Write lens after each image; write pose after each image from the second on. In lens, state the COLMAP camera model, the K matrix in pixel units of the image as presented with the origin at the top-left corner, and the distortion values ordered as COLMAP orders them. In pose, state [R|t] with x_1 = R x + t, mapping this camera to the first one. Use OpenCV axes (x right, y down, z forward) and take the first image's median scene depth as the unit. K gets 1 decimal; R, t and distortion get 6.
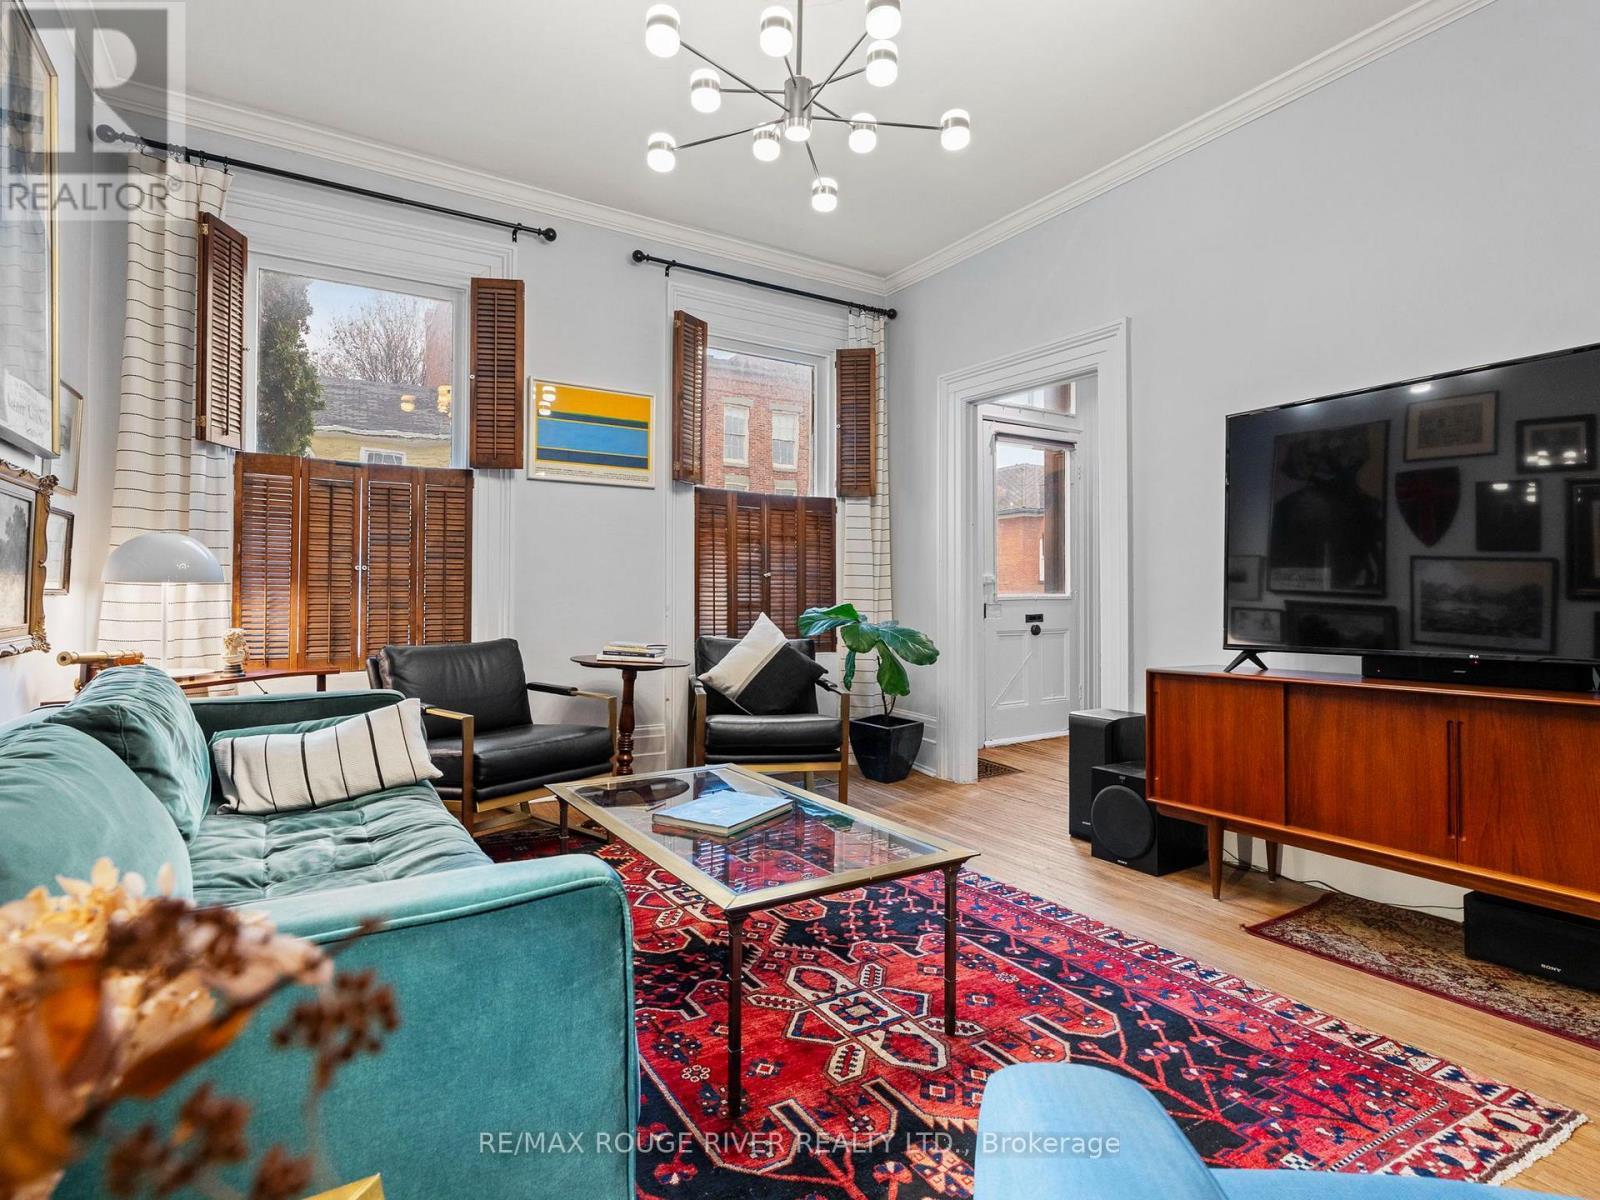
lens RADIAL K [[828.5, 0, 783.2], [0, 828.5, 588.9], [0, 0, 1]] dist [-0.004206, 0.000204]
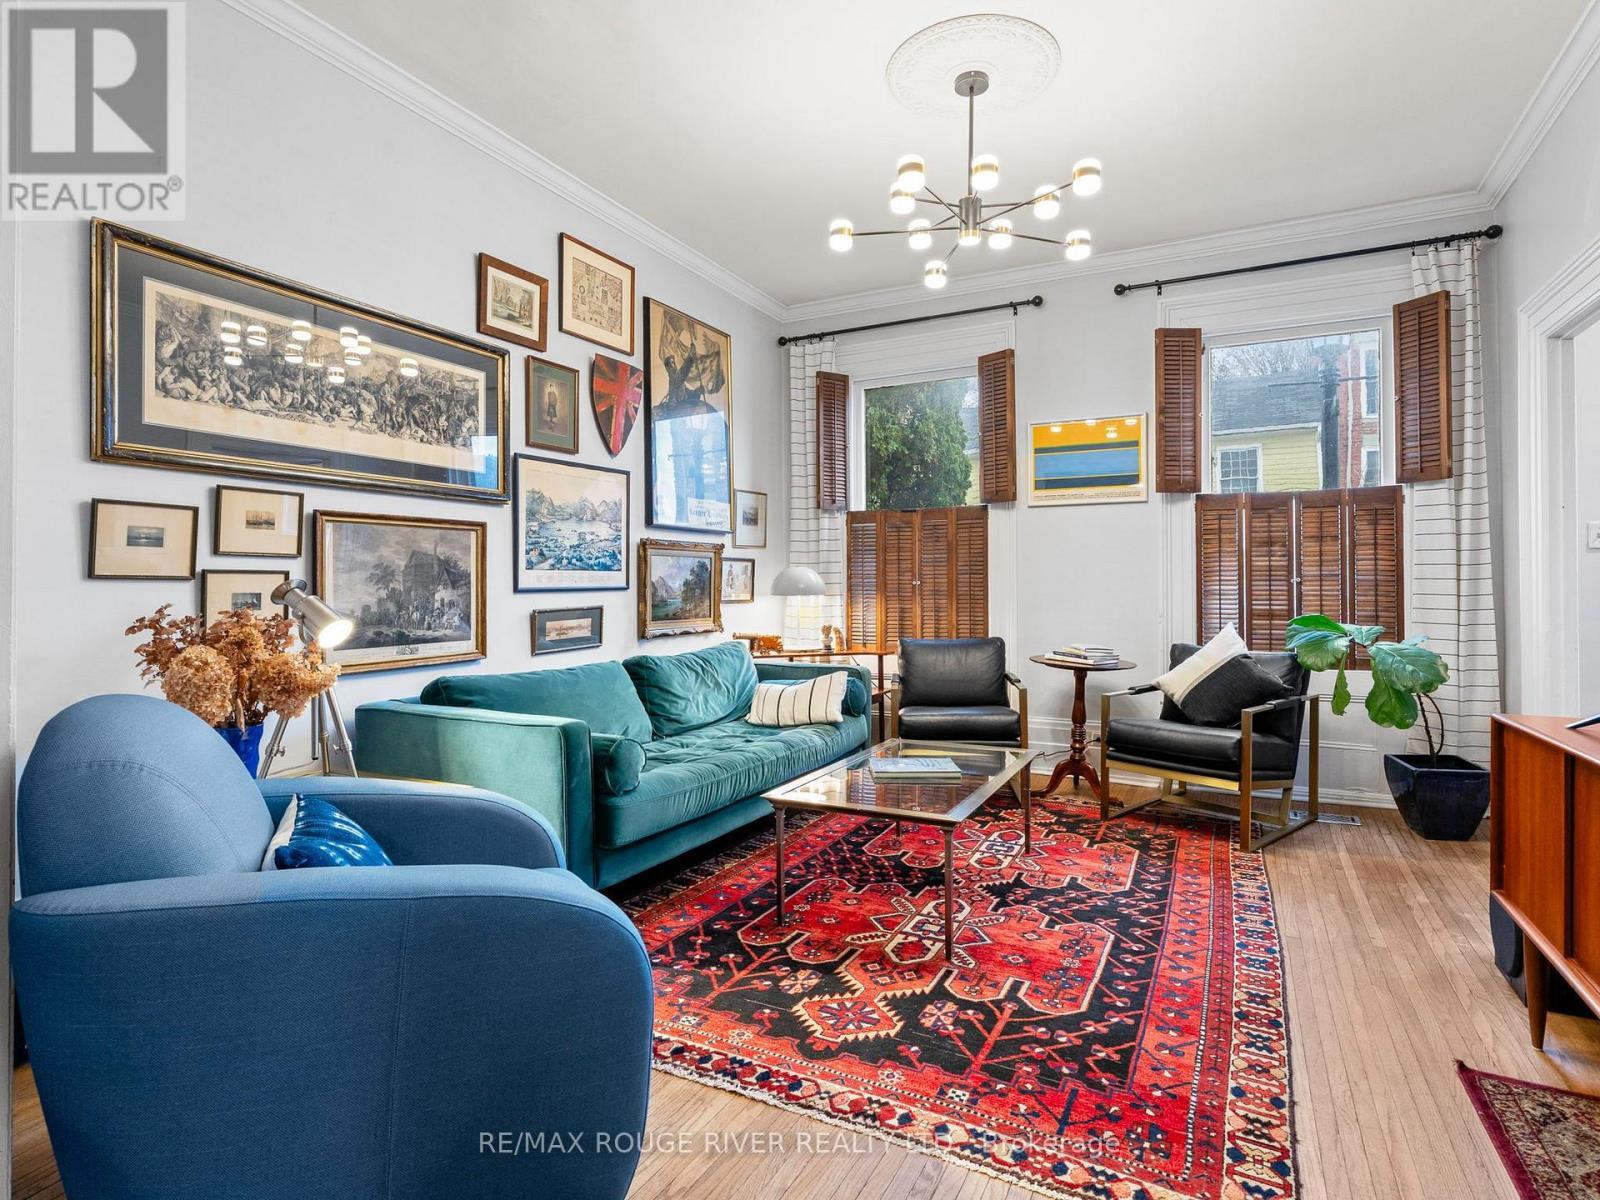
lens RADIAL K [[828.5, 0, 784.6], [0, 828.5, 595.4], [0, 0, 1]] dist [-0.004206, 0.000204]
pose [[0.517117, 0.001352, -0.855913, 0.886325], [0.011457, 0.999898, 0.008501, -0.027560], [0.855838, -0.014202, 0.517049, 0.099452]]
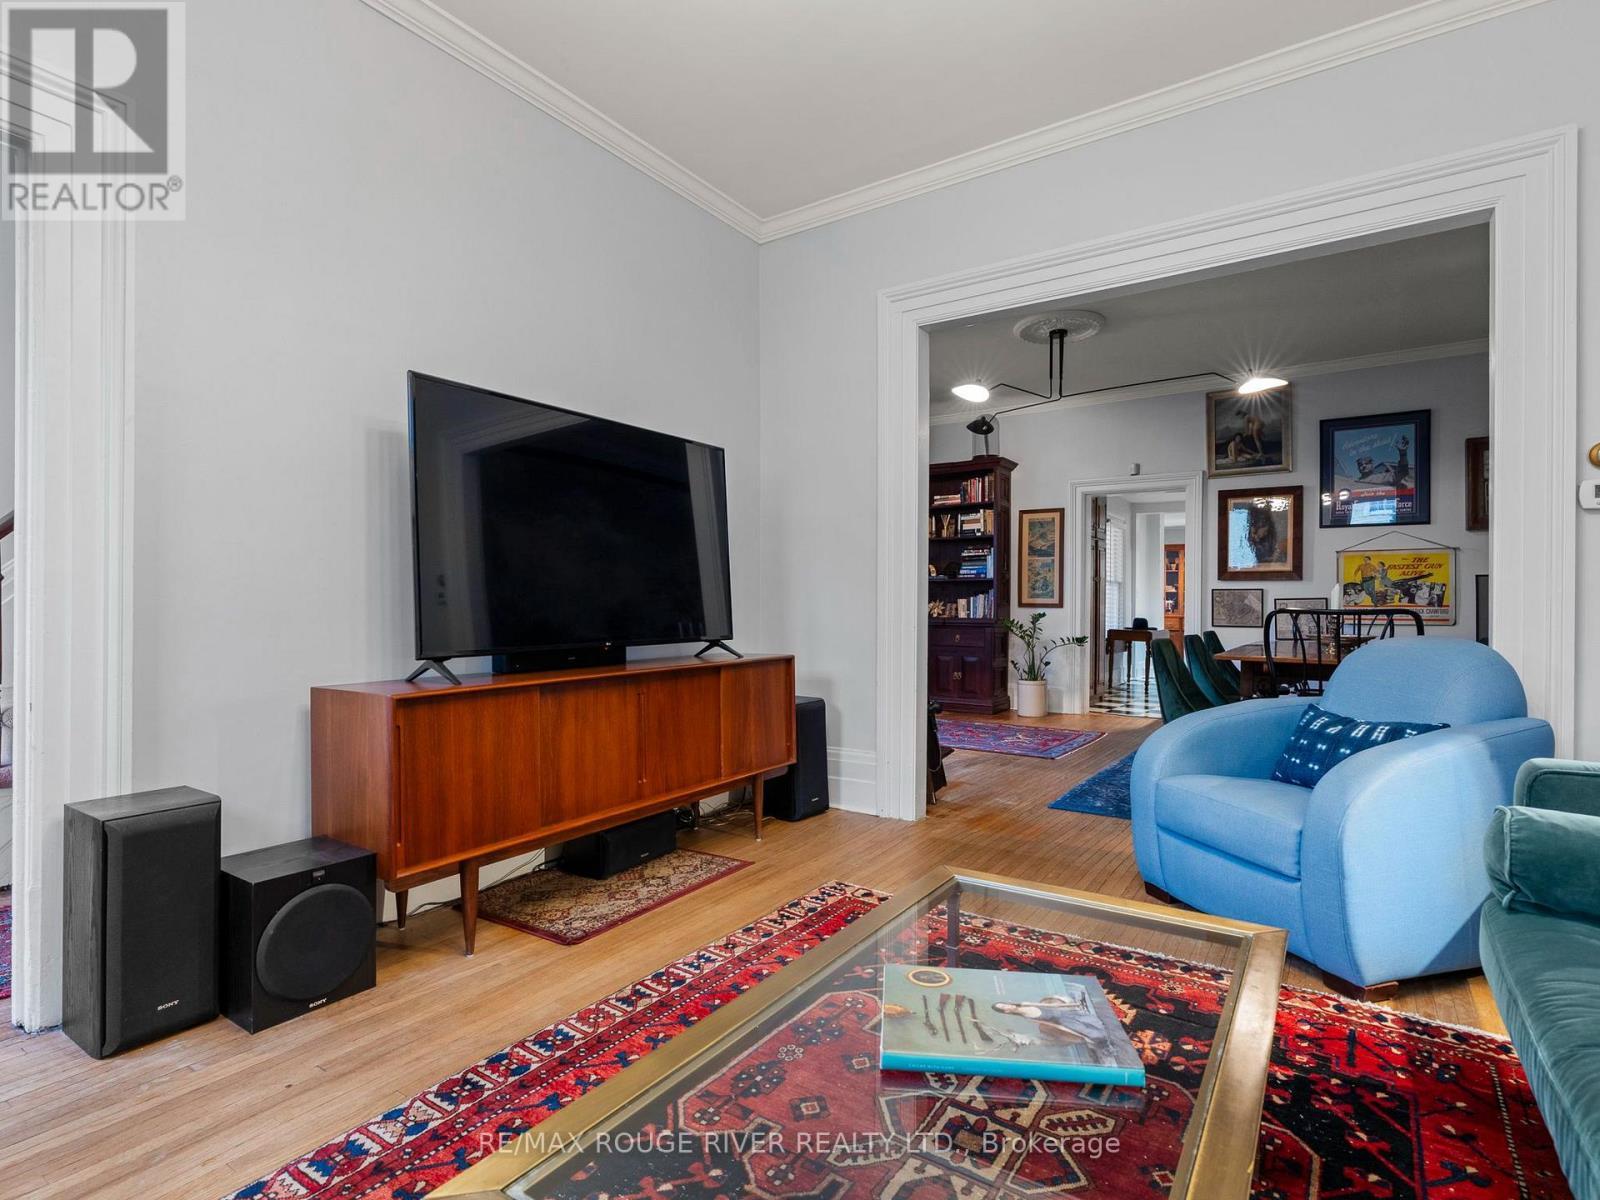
lens RADIAL K [[828.5, 0, 800.8], [0, 828.5, 606.3], [0, 0, 1]] dist [-0.004206, 0.000204]
pose [[-0.430486, -0.004927, 0.902584, -0.421660], [-0.014719, 0.999890, -0.001561, 0.019031], [-0.902477, -0.013957, -0.430511, 1.185828]]
